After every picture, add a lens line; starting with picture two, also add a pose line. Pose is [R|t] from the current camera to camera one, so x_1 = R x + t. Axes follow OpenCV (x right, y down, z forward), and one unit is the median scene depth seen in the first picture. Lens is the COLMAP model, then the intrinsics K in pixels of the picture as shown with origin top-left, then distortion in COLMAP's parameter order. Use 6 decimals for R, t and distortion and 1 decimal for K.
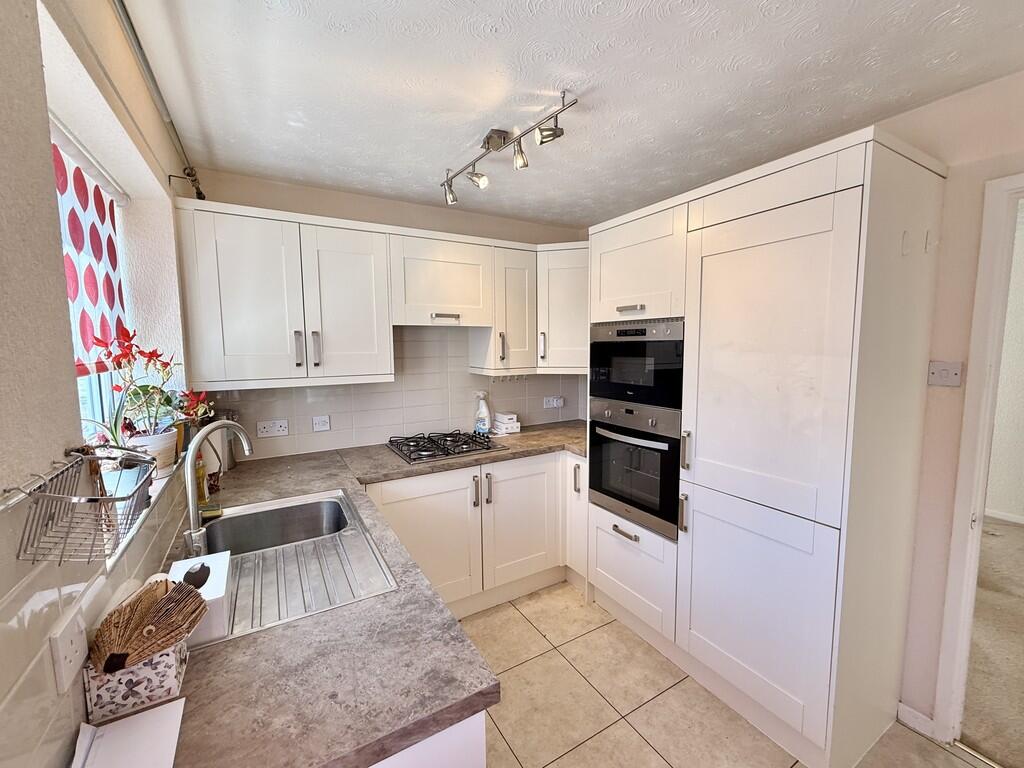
lens RADIAL K [[423.9, 0, 508.4], [0, 423.9, 383.8], [0, 0, 1]] dist [0.003530, 0.000546]
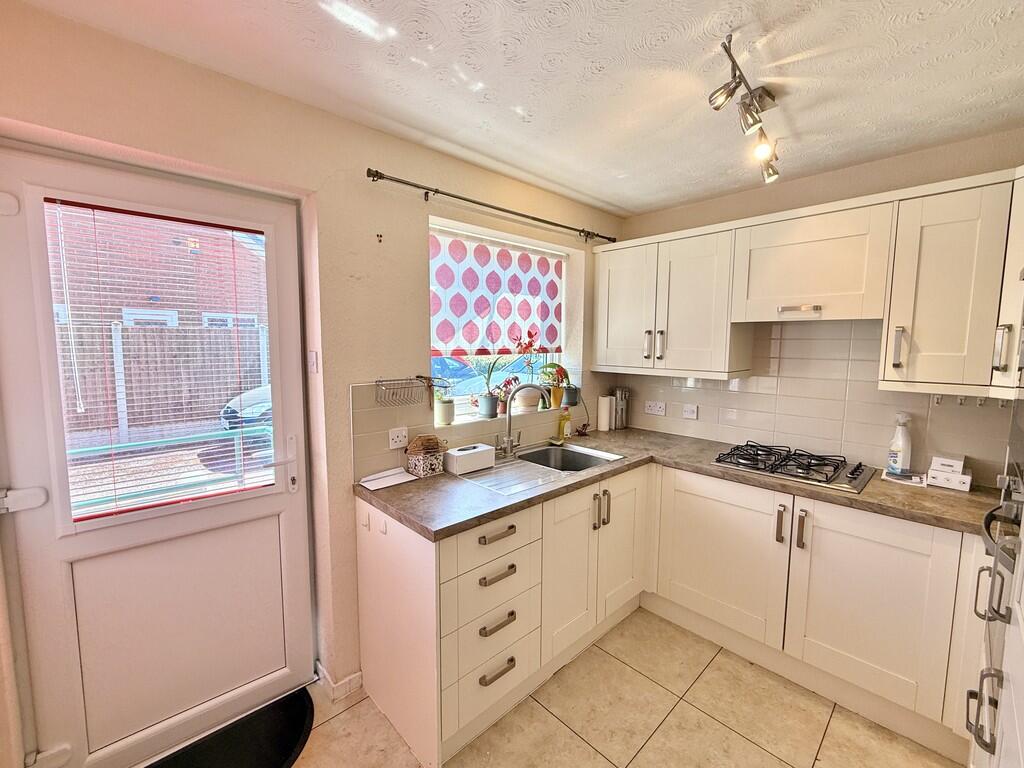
lens RADIAL K [[423.9, 0, 507.3], [0, 423.9, 381.9], [0, 0, 1]] dist [0.003530, 0.000546]
pose [[0.231880, 0.104654, -0.967098, 0.556747], [-0.100714, 0.991436, 0.083139, -0.031123], [0.967517, 0.078123, 0.240434, 0.270824]]
